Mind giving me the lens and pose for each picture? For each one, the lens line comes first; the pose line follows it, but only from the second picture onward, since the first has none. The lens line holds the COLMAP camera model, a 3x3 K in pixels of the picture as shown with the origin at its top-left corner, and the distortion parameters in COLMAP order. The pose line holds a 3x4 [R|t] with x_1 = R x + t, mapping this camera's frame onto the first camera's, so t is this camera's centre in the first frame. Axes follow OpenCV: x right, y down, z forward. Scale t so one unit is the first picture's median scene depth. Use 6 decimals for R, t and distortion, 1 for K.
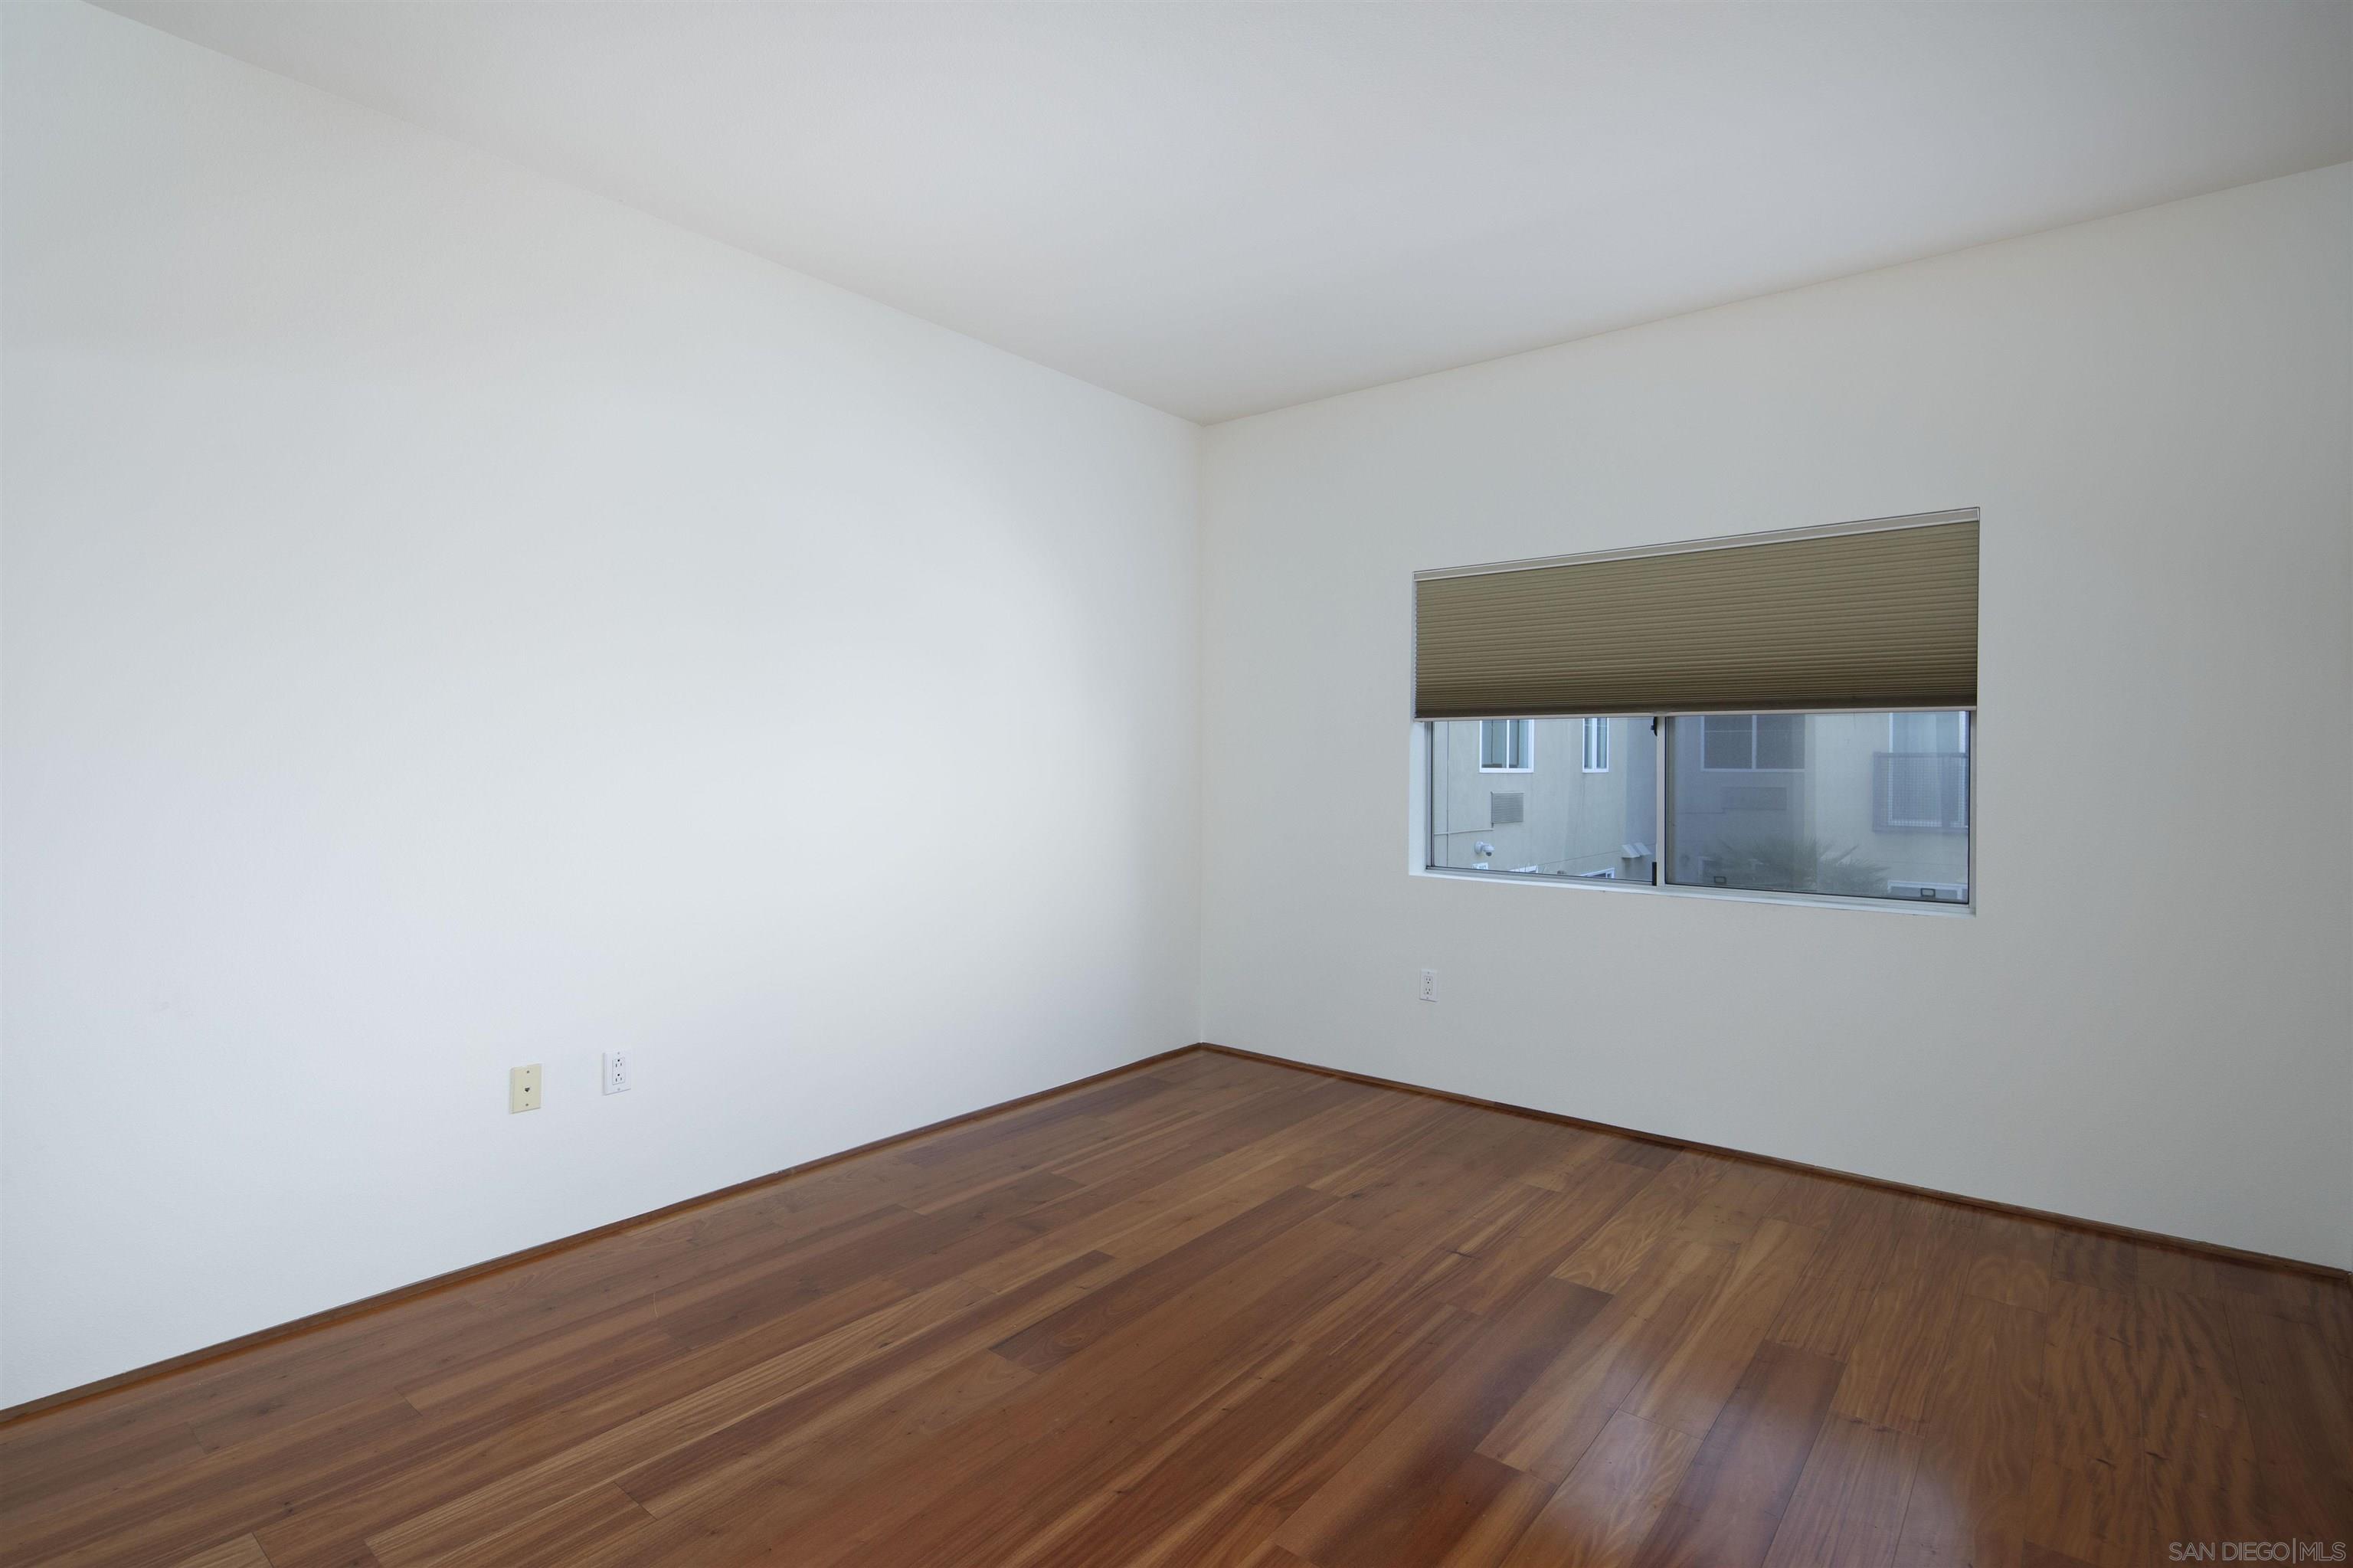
lens RADIAL K [[1137.9, 0, 1176.5], [0, 1137.9, 760.0], [0, 0, 1]] dist [0.010989, -0.006694]
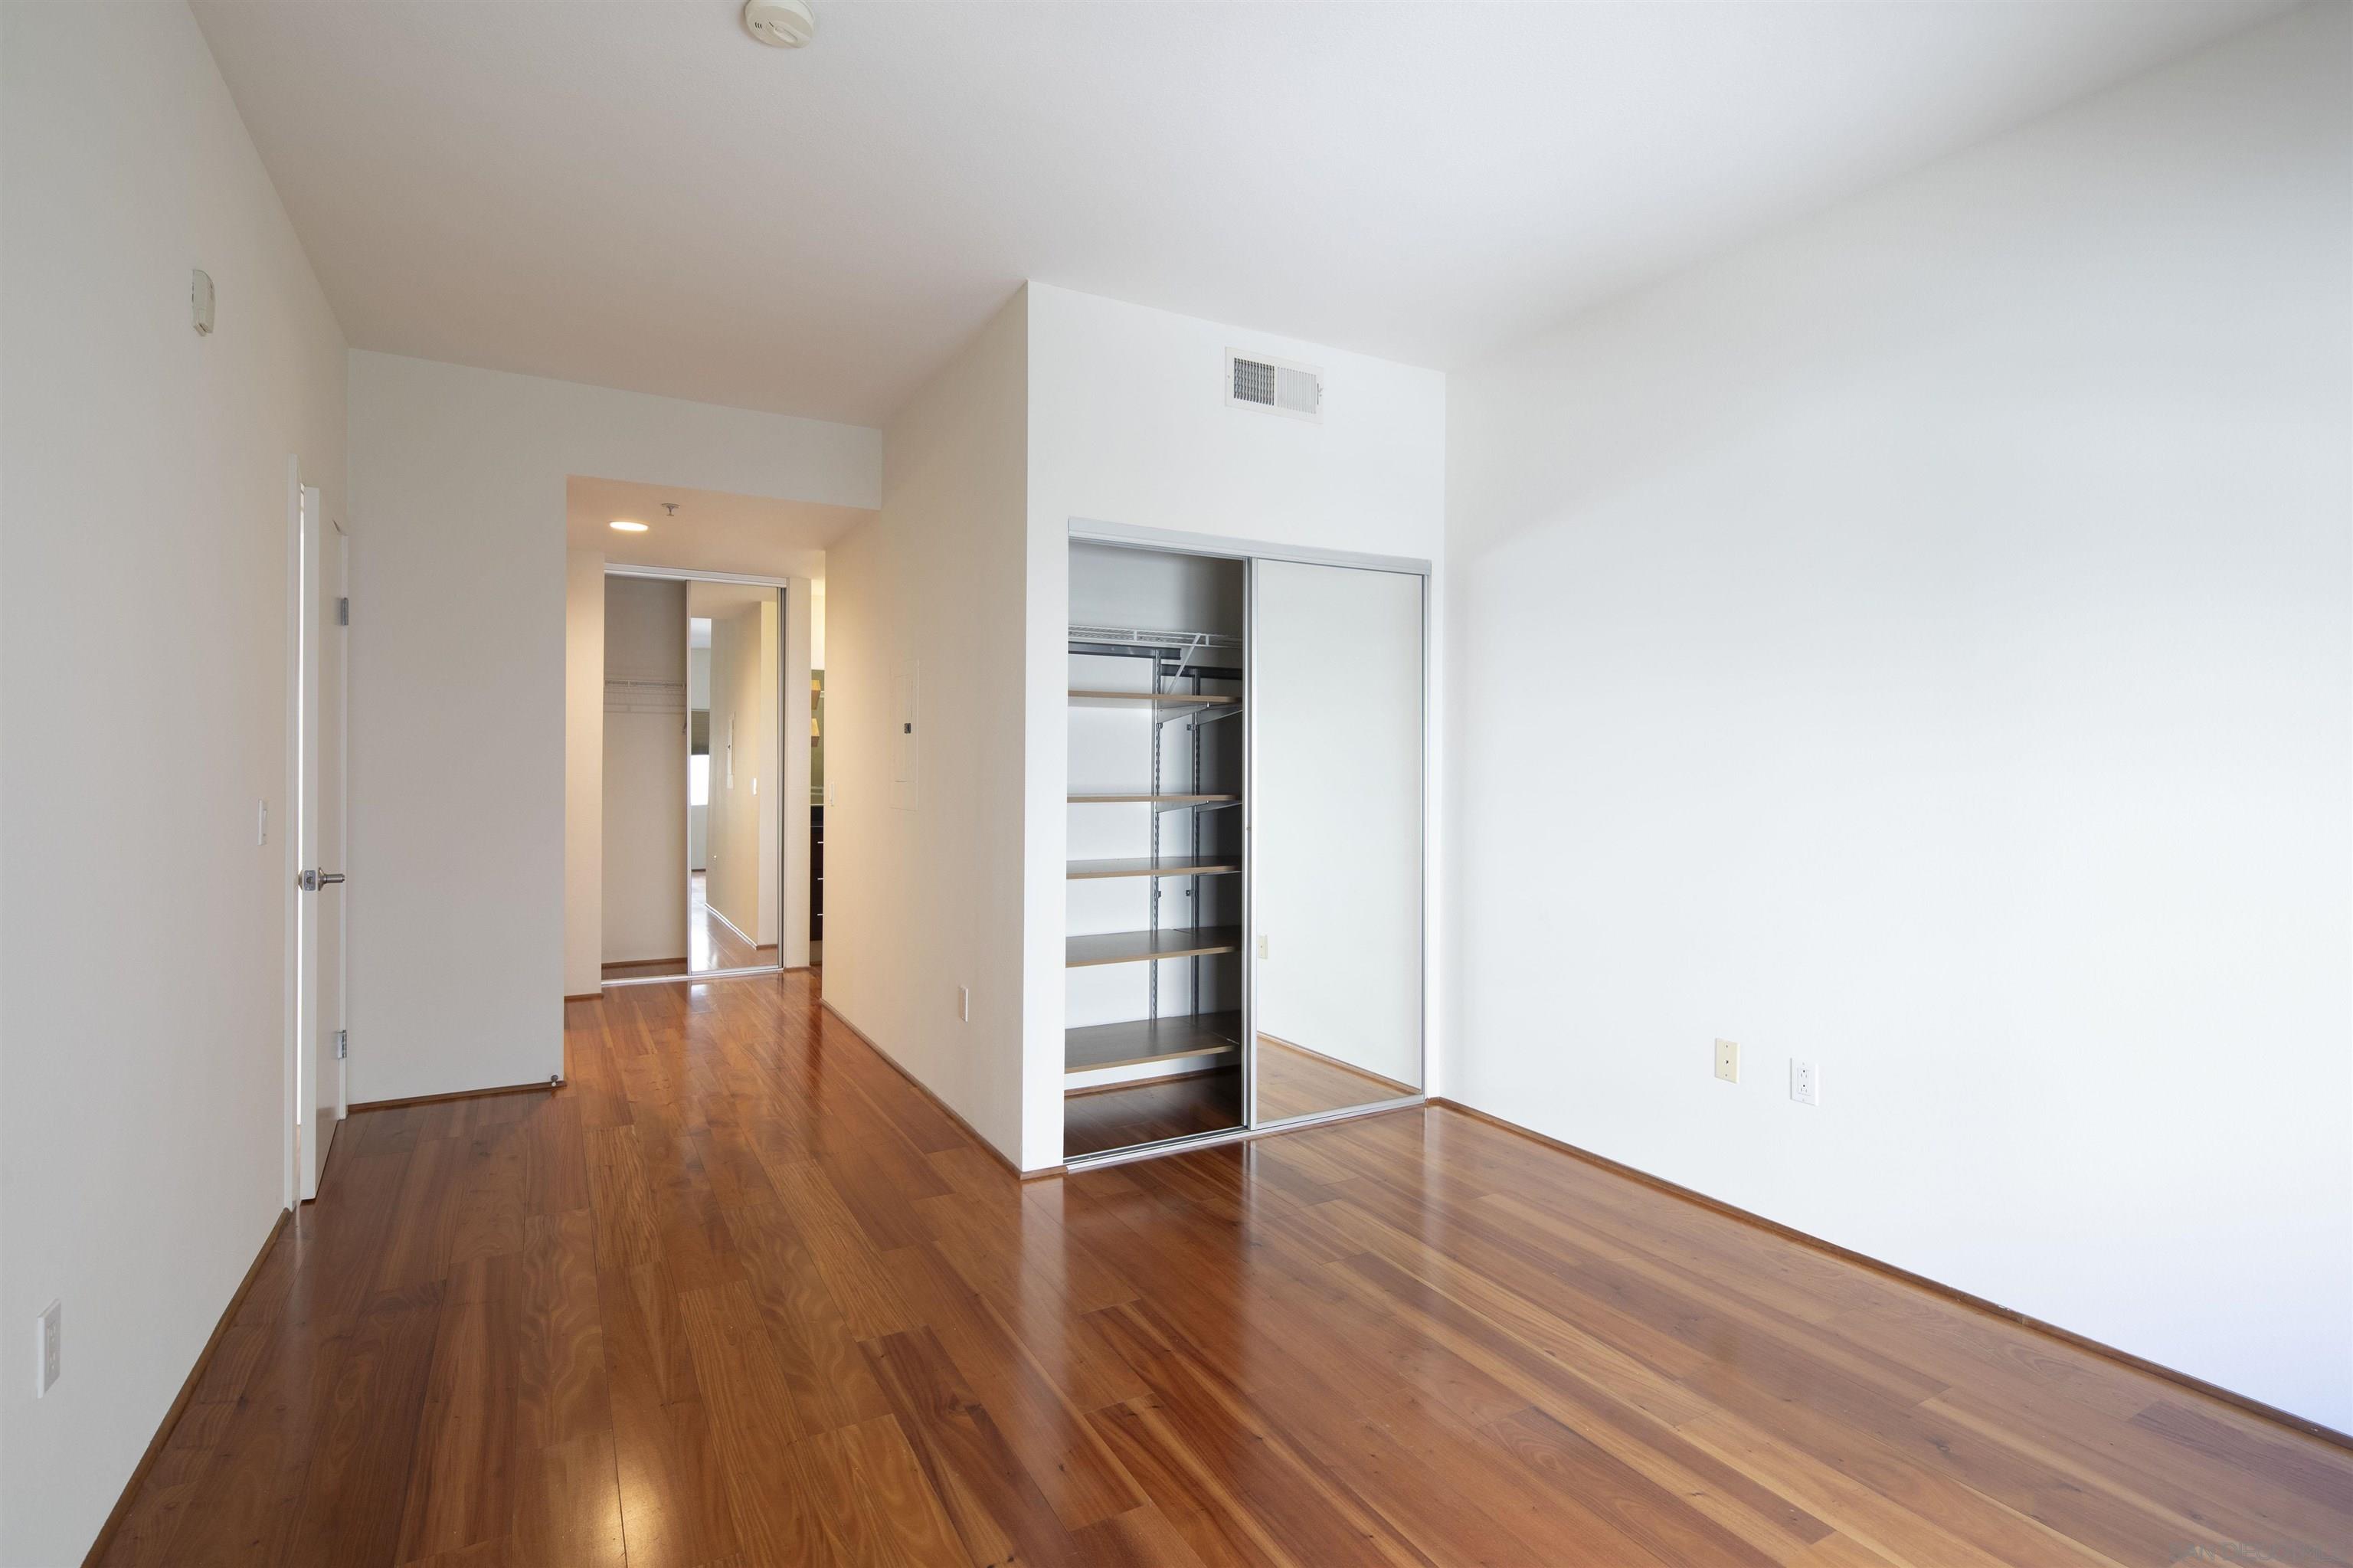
lens RADIAL K [[1137.9, 0, 1176.5], [0, 1137.9, 760.0], [0, 0, 1]] dist [0.010989, -0.006694]
pose [[-0.364817, -0.008895, -0.931037, 0.760436], [-0.010595, 0.999929, -0.005401, 0.003949], [0.931019, 0.007894, -0.364886, 1.009485]]
